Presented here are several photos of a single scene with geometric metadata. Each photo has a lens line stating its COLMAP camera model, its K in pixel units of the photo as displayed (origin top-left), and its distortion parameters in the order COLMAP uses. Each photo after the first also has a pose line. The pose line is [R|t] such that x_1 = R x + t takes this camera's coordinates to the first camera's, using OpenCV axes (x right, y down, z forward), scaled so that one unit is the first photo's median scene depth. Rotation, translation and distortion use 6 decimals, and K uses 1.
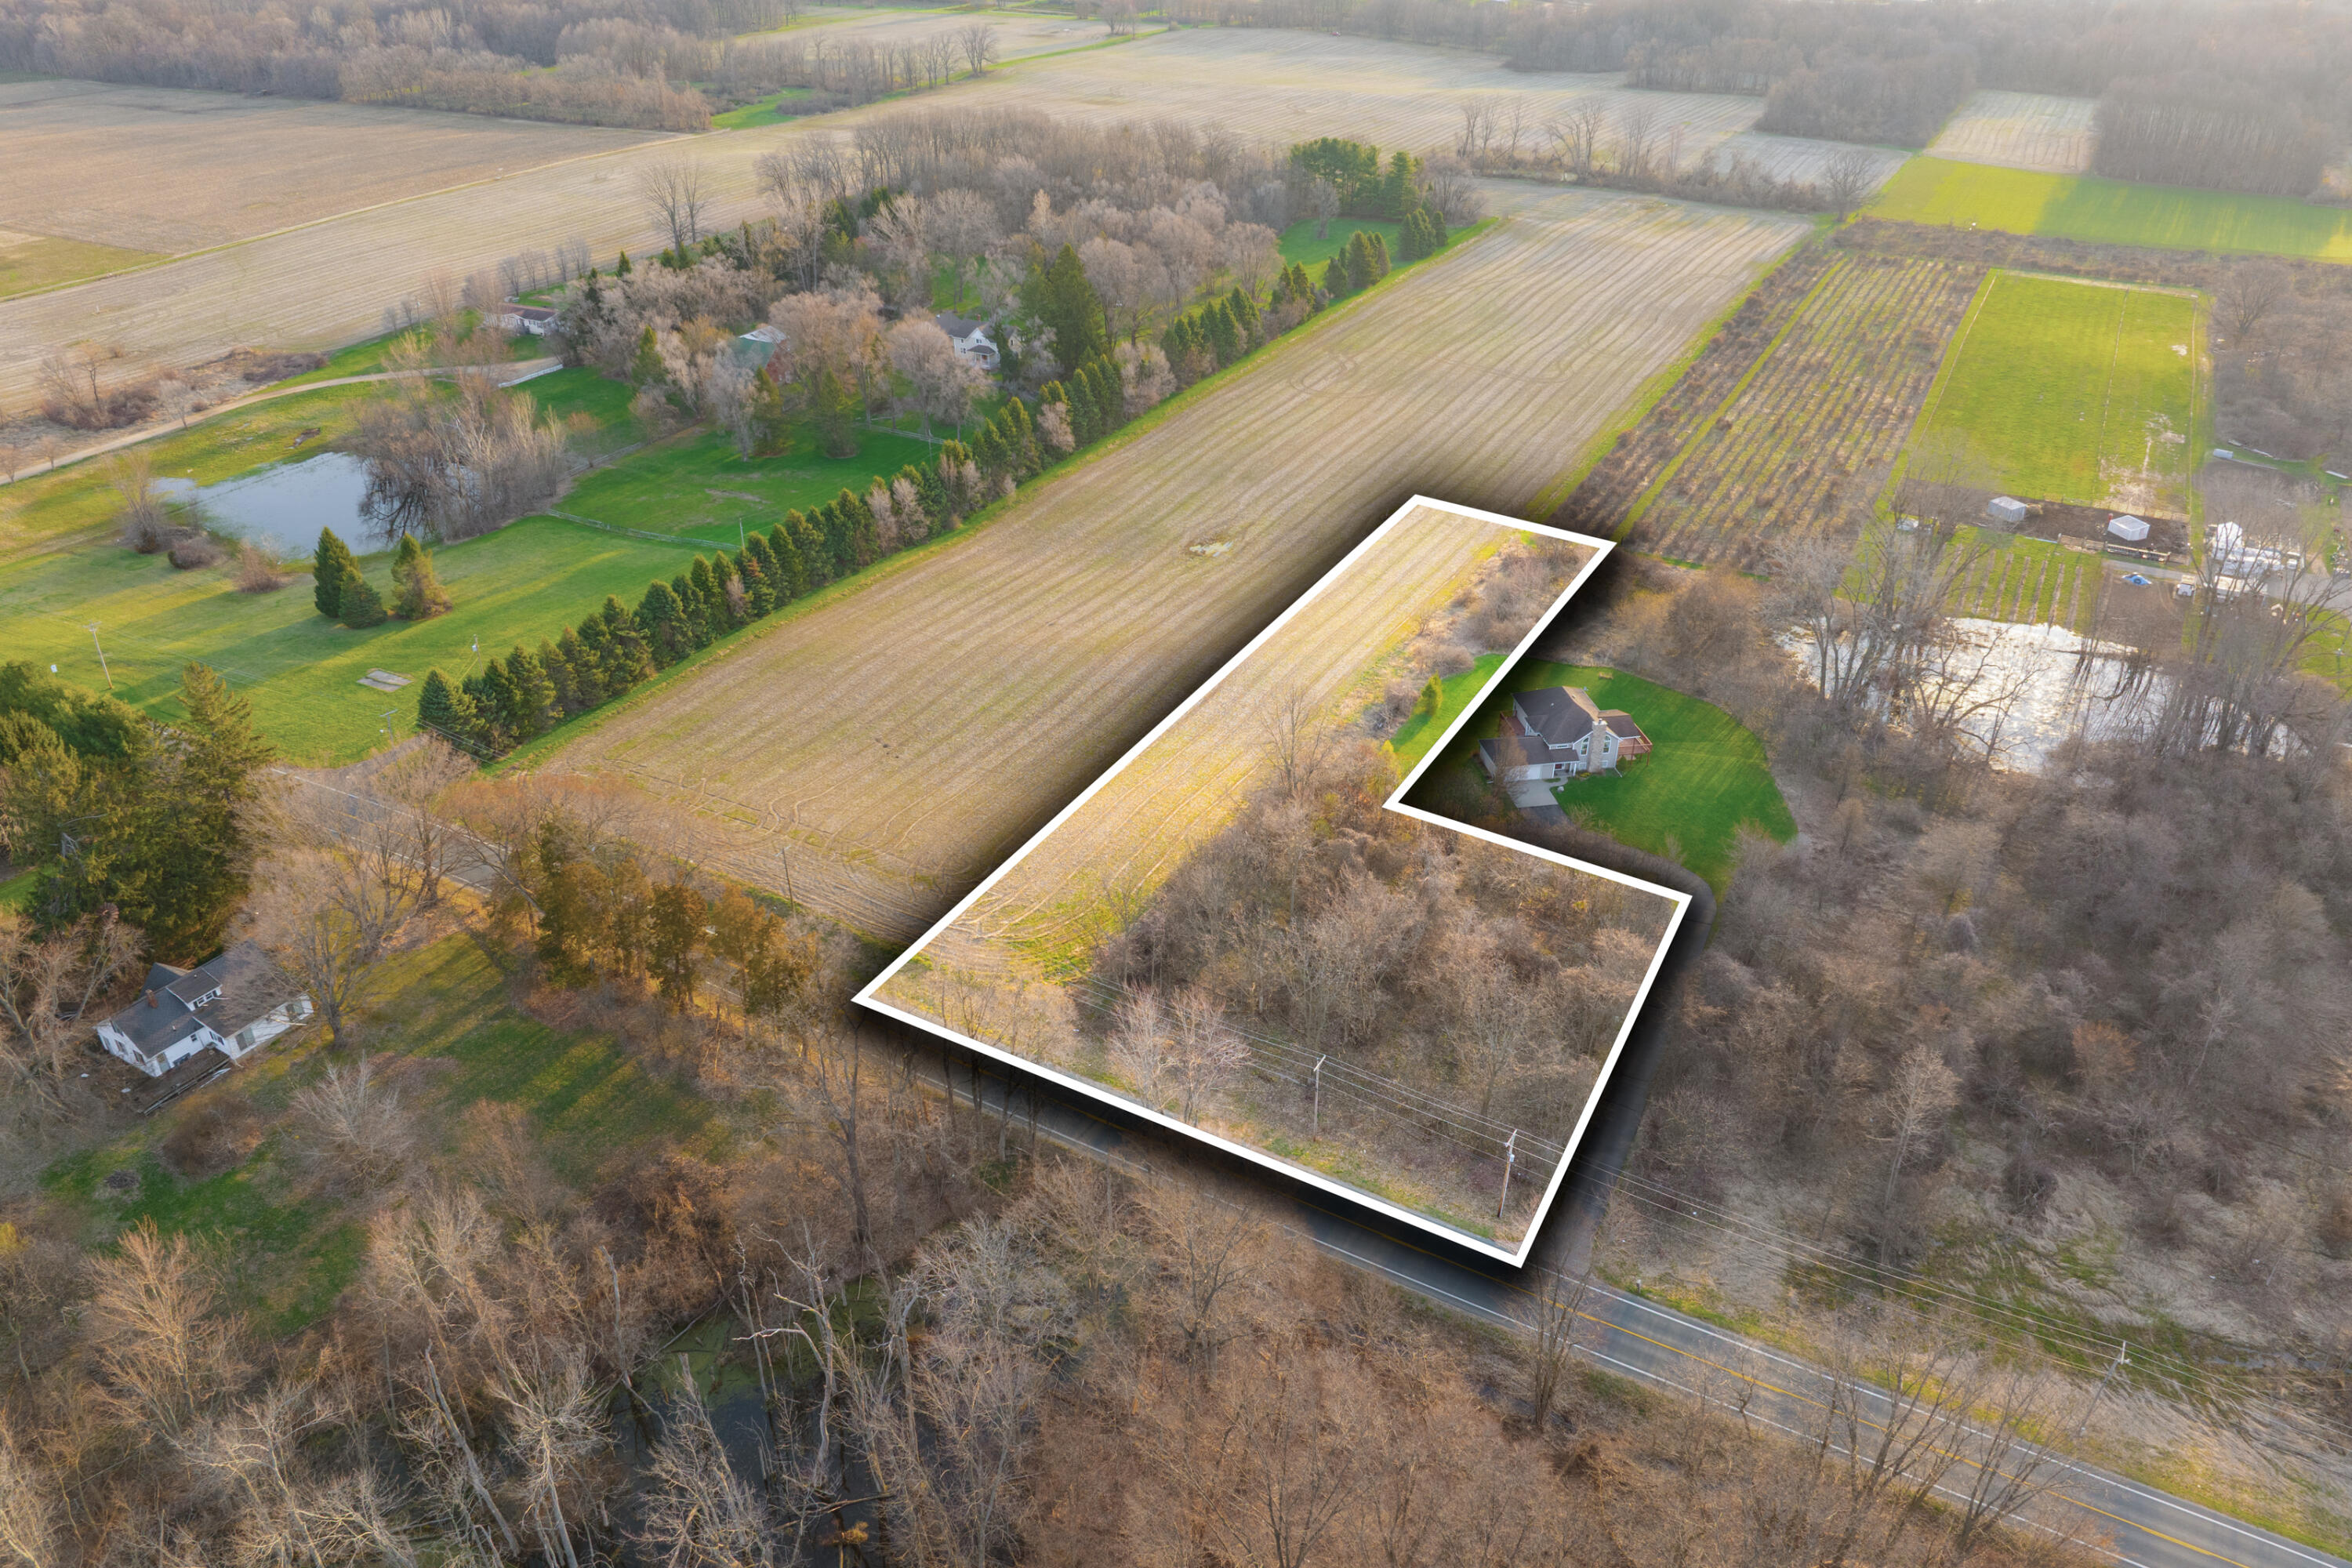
lens RADIAL K [[1634.6, 0, 1180.2], [0, 1634.6, 787.7], [0, 0, 1]] dist [-0.034086, 0.003485]
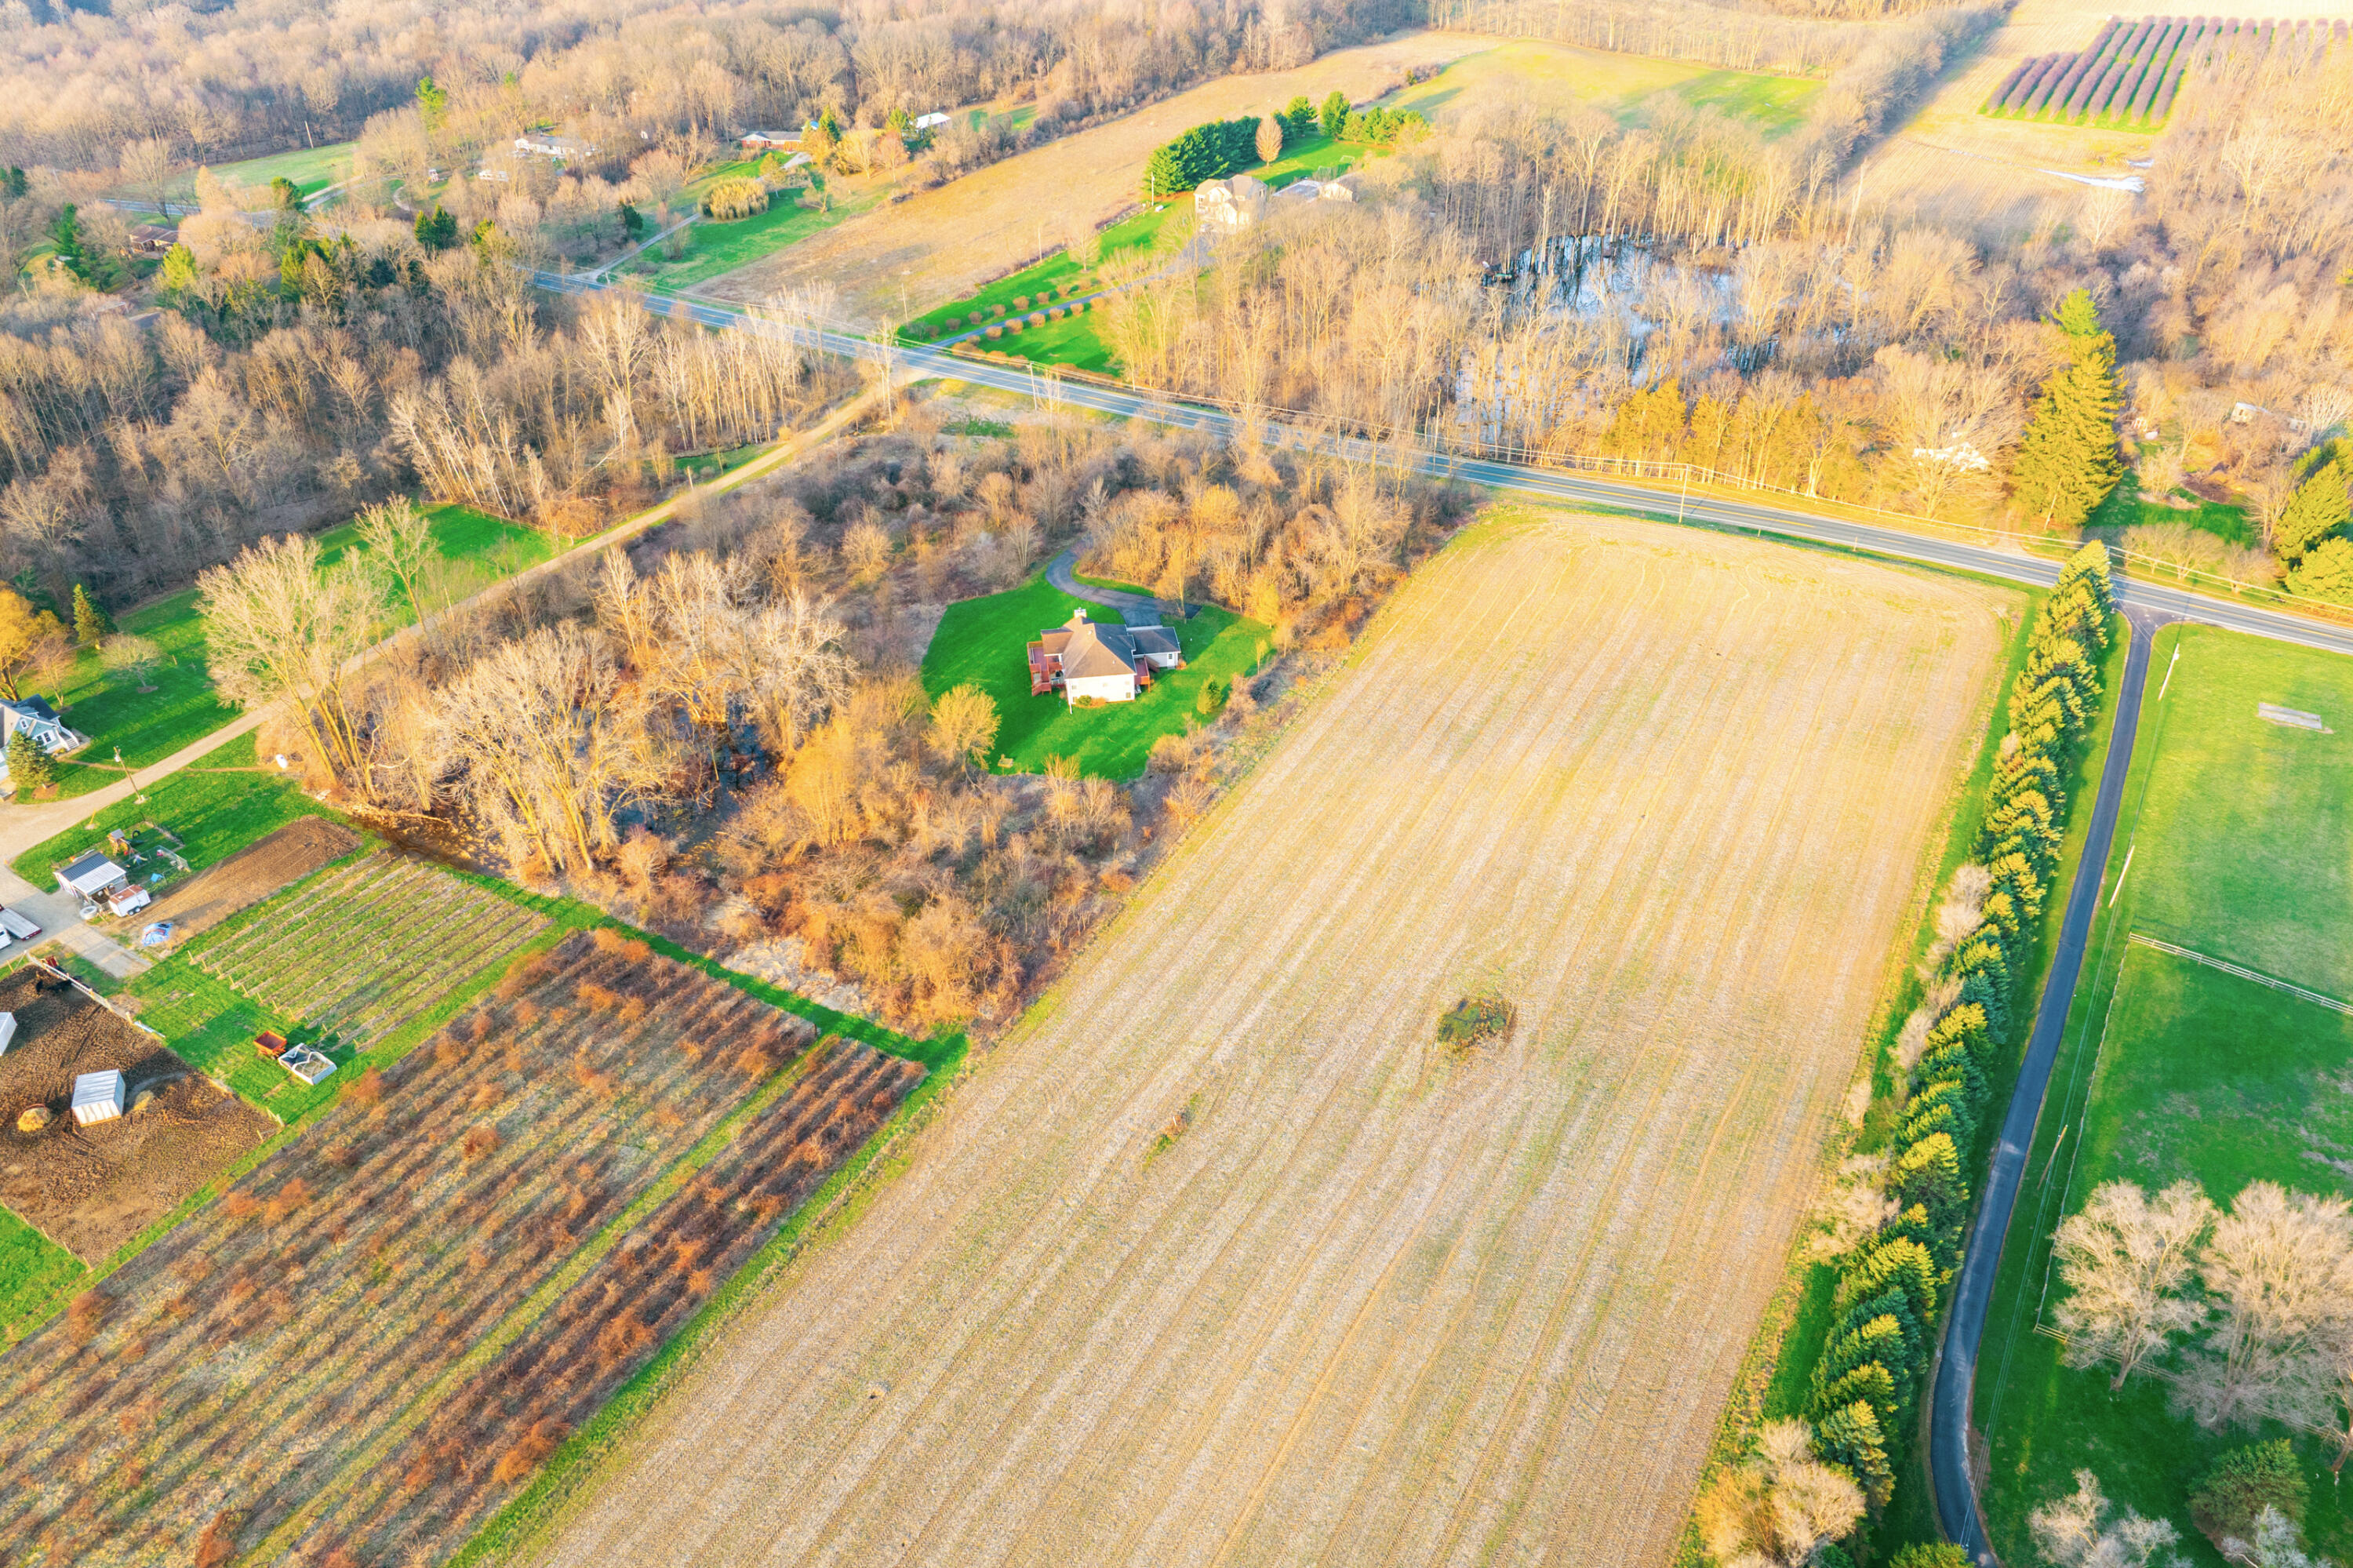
lens RADIAL K [[1635.4, 0, 1162.7], [0, 1635.4, 790.0], [0, 0, 1]] dist [-0.034086, 0.003485]
pose [[-0.998703, -0.013854, 0.049002, 0.098935], [0.038683, 0.419412, 0.906971, -0.684973], [-0.033117, 0.907690, -0.418332, 1.064028]]
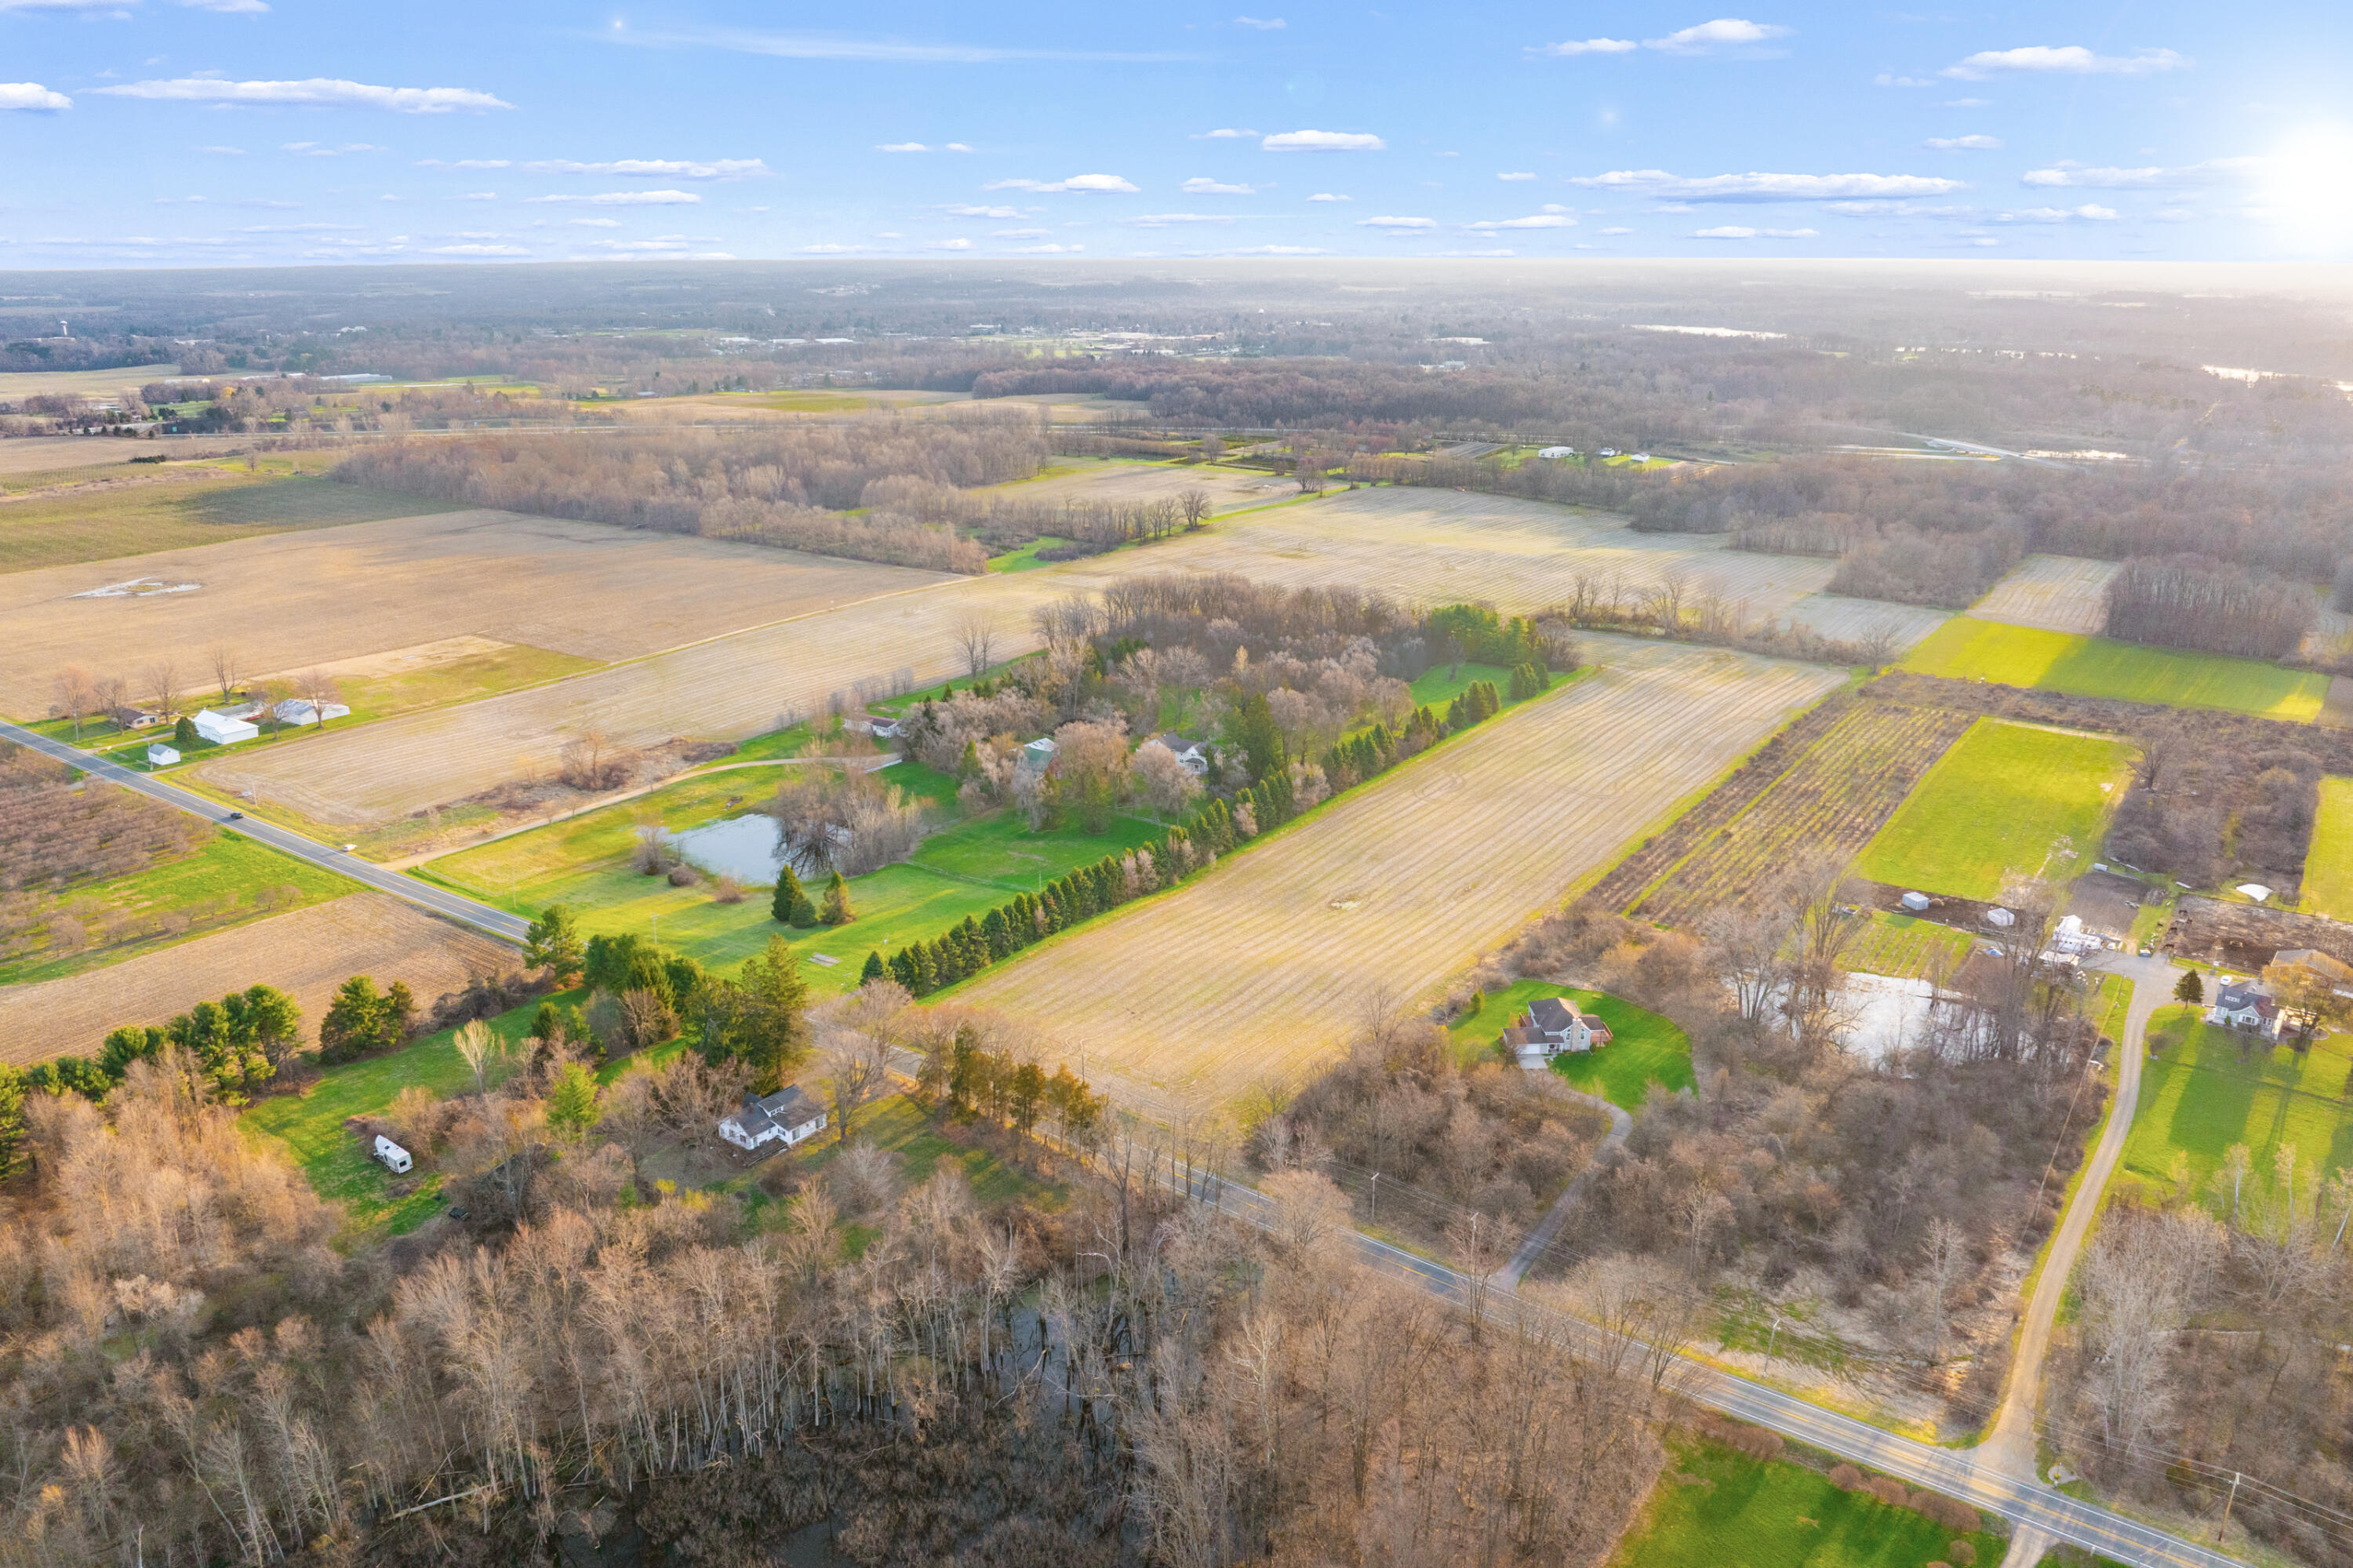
lens RADIAL K [[1635.4, 0, 1166.1], [0, 1635.4, 784.0], [0, 0, 1]] dist [-0.034086, 0.003485]
pose [[0.992340, 0.036283, -0.118092, 0.025173], [-0.061857, 0.973372, -0.220729, 0.075939], [0.106939, 0.226343, 0.968160, -0.432888]]
